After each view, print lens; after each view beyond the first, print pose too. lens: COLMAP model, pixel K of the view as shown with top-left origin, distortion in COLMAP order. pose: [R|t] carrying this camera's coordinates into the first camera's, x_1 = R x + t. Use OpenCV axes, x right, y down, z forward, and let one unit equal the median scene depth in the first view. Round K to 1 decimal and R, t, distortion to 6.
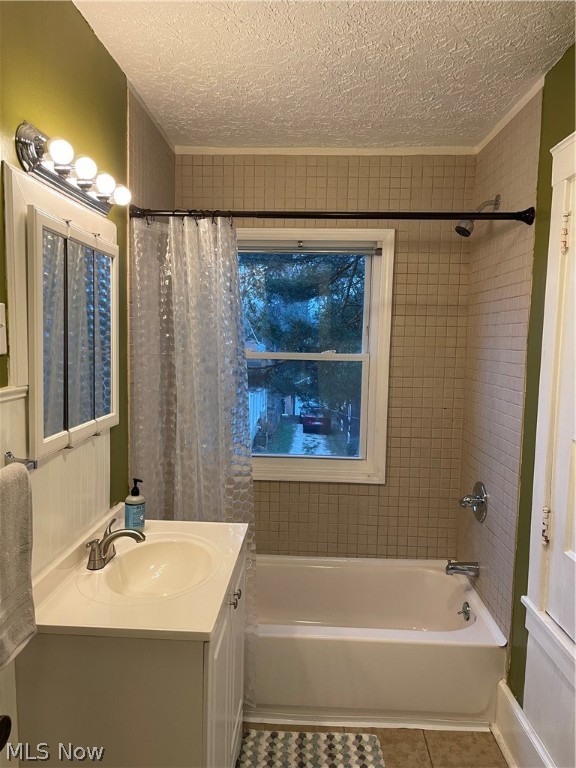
lens RADIAL K [[578.8, 0, 287.9], [0, 578.8, 386.5], [0, 0, 1]] dist [0.066759, -0.087864]
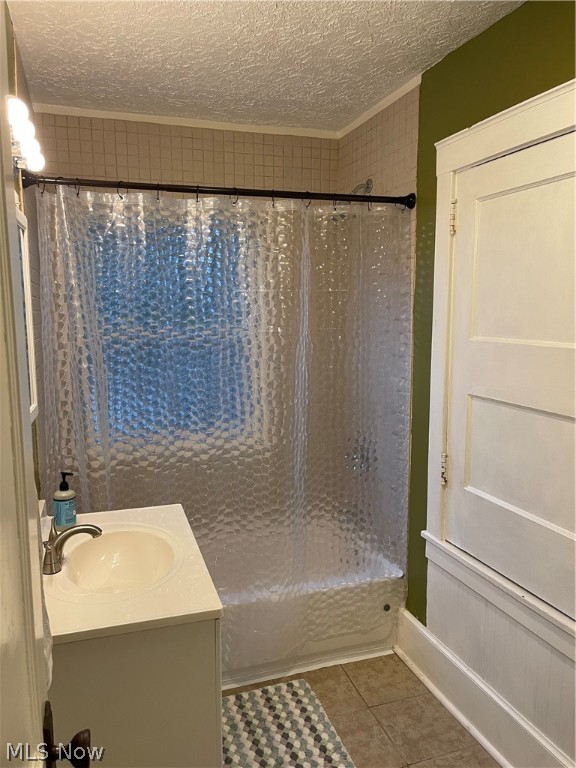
lens RADIAL K [[578.8, 0, 274.5], [0, 578.8, 384.2], [0, 0, 1]] dist [0.066759, -0.087864]
pose [[0.937727, -0.068812, 0.340488, -0.238969], [0.053721, 0.997118, 0.053565, -0.011998], [-0.343193, -0.031938, 0.938722, 0.018340]]
